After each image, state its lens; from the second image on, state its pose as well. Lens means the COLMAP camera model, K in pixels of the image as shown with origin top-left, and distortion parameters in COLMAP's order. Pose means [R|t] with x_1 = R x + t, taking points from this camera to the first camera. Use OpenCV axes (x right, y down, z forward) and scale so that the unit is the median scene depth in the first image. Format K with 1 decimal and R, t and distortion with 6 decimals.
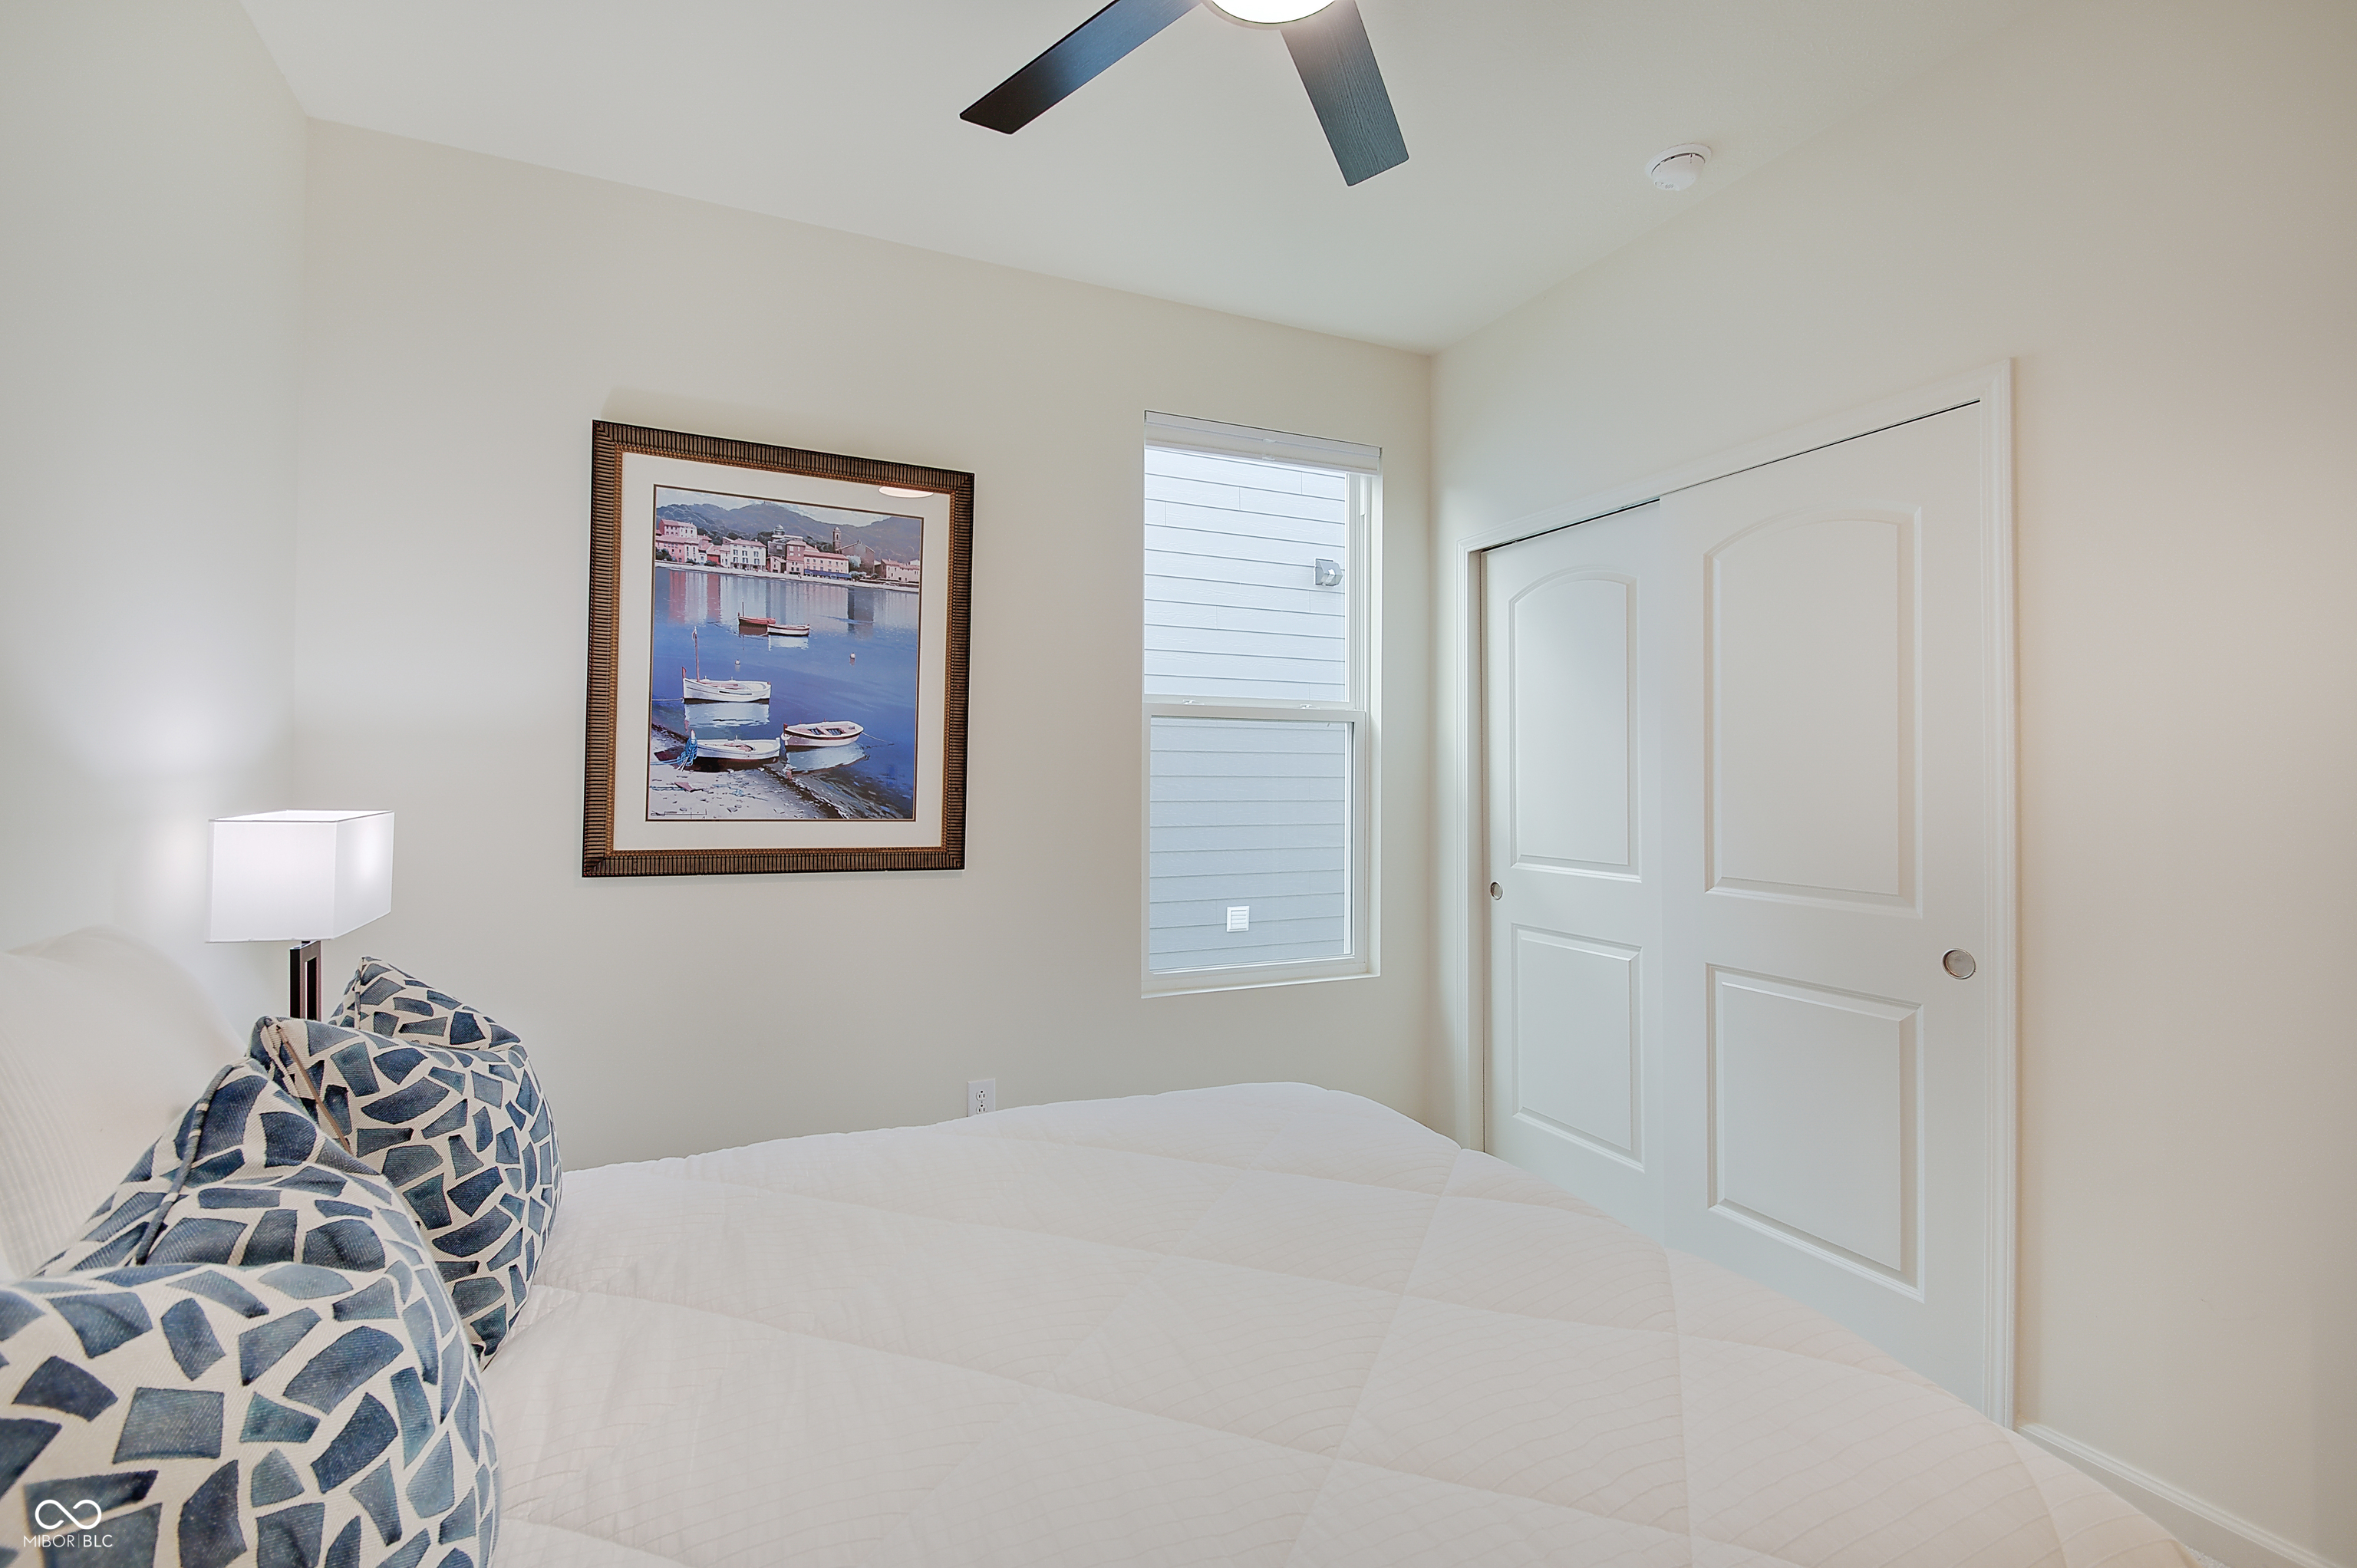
lens RADIAL K [[1024.3, 0, 1178.4], [0, 1024.3, 769.3], [0, 0, 1]] dist [0.012552, -0.002791]
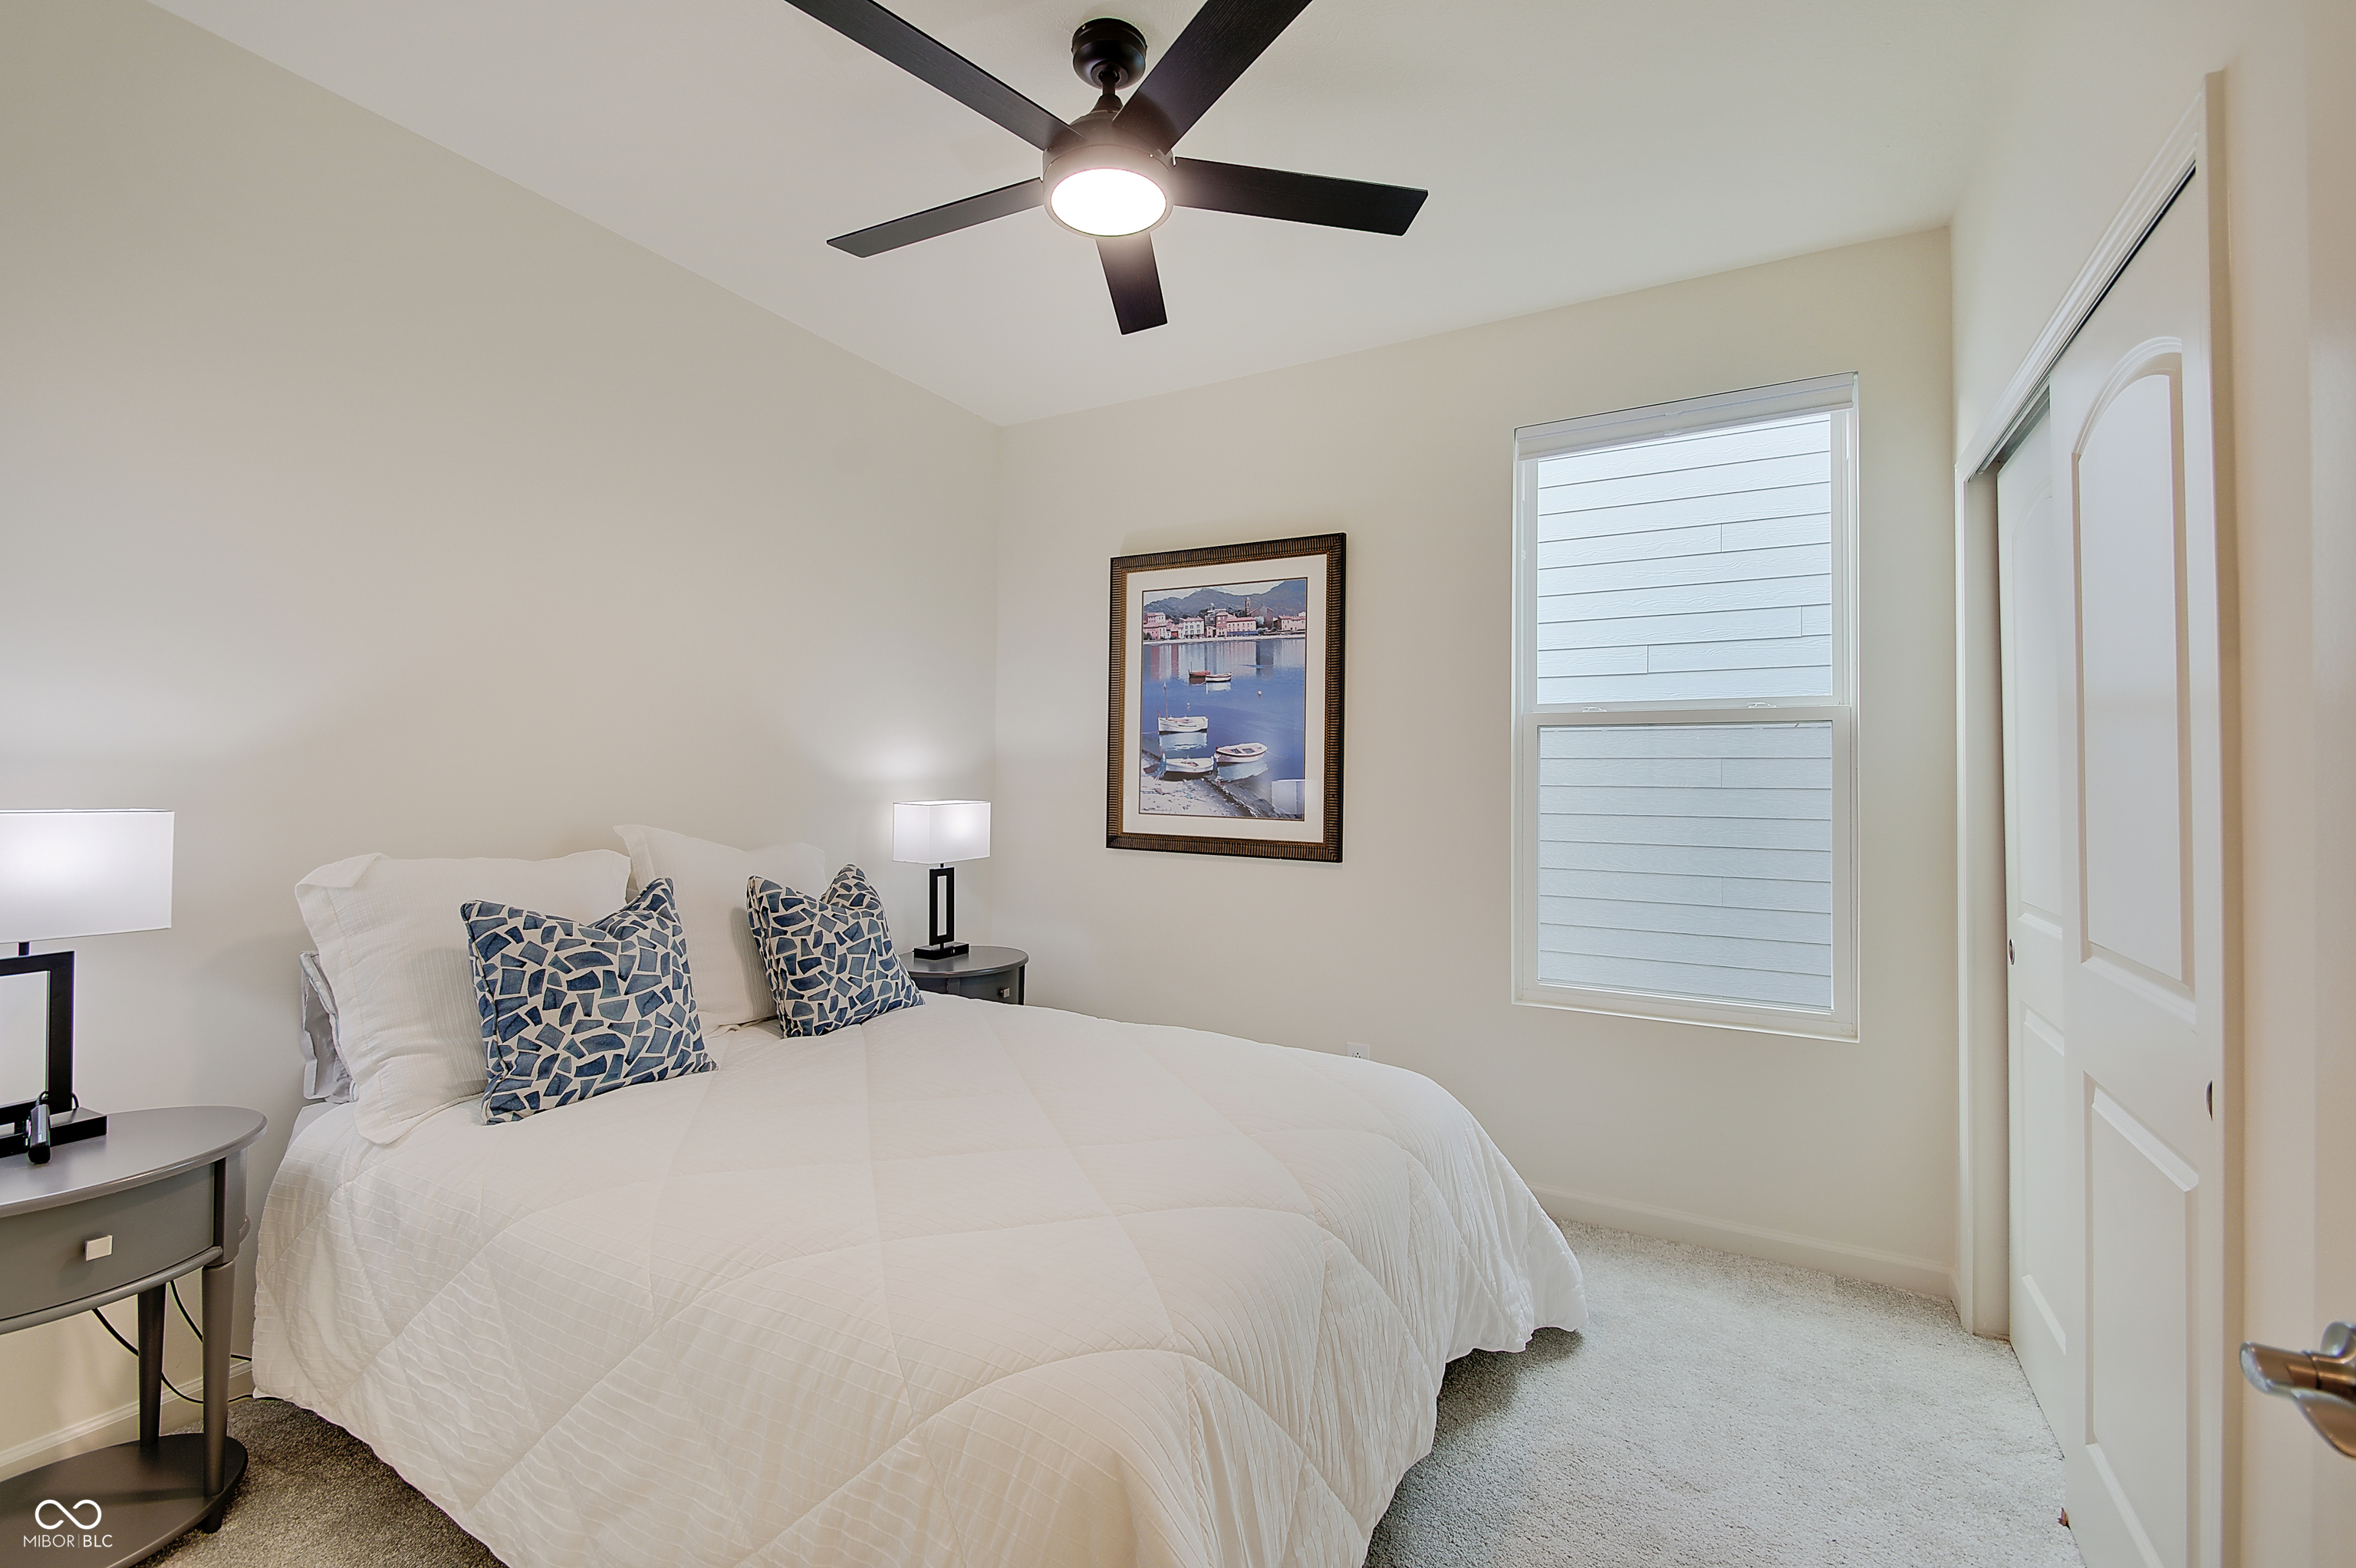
lens RADIAL K [[1023.9, 0, 1174.3], [0, 1023.9, 779.6], [0, 0, 1]] dist [0.012552, -0.002791]
pose [[0.592429, -0.003801, -0.805614, 0.703029], [-0.002106, 0.999978, -0.006267, 0.009209], [0.805620, 0.005410, 0.592408, 0.143526]]
